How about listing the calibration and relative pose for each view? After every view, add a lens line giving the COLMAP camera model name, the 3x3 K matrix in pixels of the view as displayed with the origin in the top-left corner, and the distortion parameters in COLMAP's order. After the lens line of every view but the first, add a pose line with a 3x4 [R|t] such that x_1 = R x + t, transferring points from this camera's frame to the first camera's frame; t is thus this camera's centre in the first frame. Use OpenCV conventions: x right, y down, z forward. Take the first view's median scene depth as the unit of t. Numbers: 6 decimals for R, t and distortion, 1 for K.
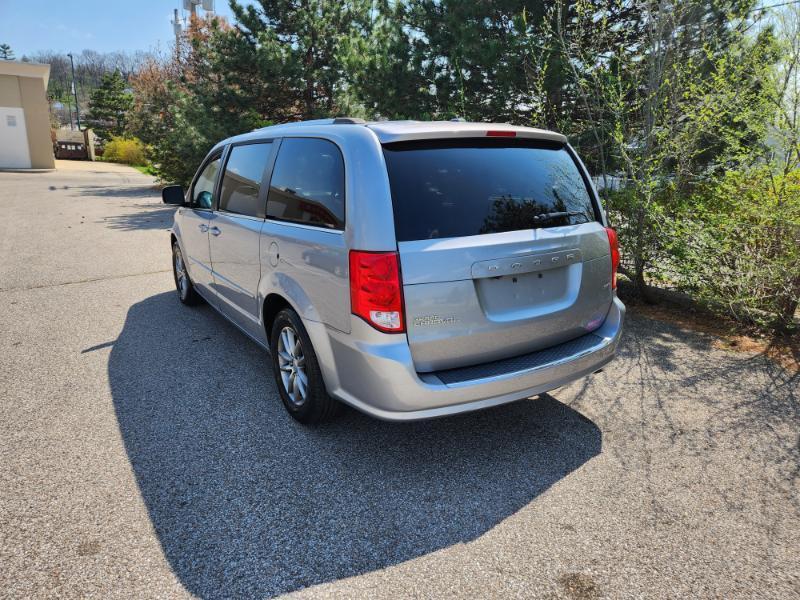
lens RADIAL K [[527.3, 0, 397.1], [0, 527.3, 286.4], [0, 0, 1]] dist [0.072243, -0.059285]
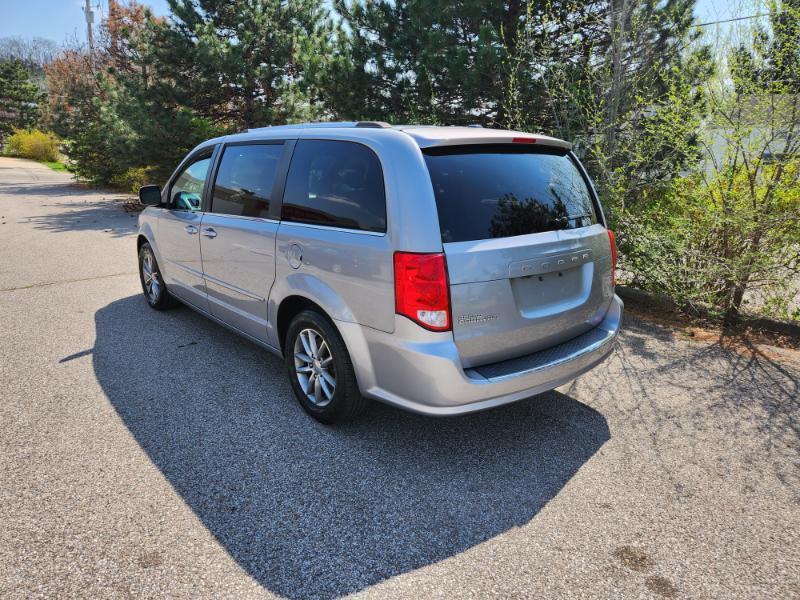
lens RADIAL K [[527.3, 0, 397.1], [0, 527.3, 286.4], [0, 0, 1]] dist [0.072243, -0.059285]
pose [[0.991552, -0.015361, 0.128799, -0.168857], [0.015429, 0.999881, 0.000472, -0.001131], [-0.128790, 0.001519, 0.991671, -0.015547]]
